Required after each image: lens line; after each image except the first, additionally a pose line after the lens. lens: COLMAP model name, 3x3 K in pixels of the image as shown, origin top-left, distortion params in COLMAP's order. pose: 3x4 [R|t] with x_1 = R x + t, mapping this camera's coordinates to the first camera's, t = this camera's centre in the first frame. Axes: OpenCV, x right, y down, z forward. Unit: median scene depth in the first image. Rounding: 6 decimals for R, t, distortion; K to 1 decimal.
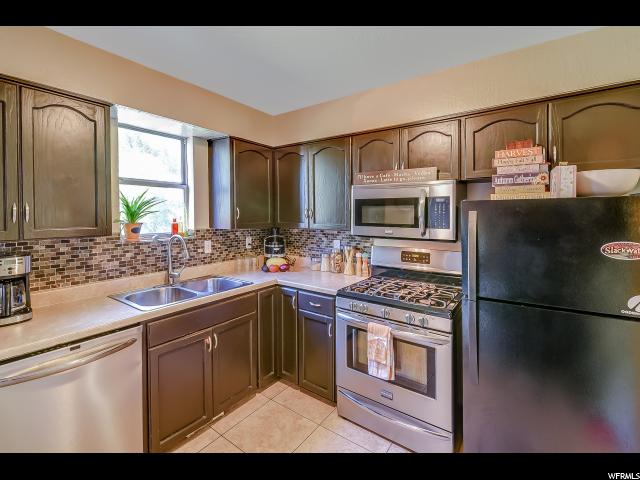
lens RADIAL K [[289.3, 0, 319.6], [0, 289.3, 216.3], [0, 0, 1]] dist [-0.001611, -0.000452]
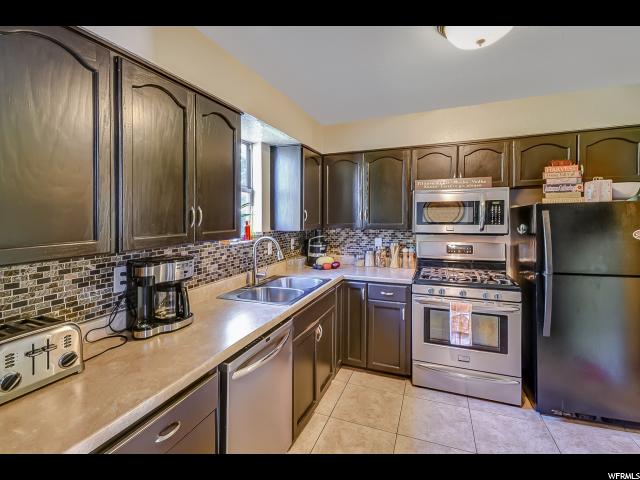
lens RADIAL K [[289.3, 0, 319.6], [0, 289.3, 216.3], [0, 0, 1]] dist [-0.001611, -0.000452]
pose [[0.973551, -0.013068, 0.228096, -0.544422], [0.015324, 0.999850, -0.008122, 0.002106], [-0.227956, 0.011403, 0.973605, -0.065795]]
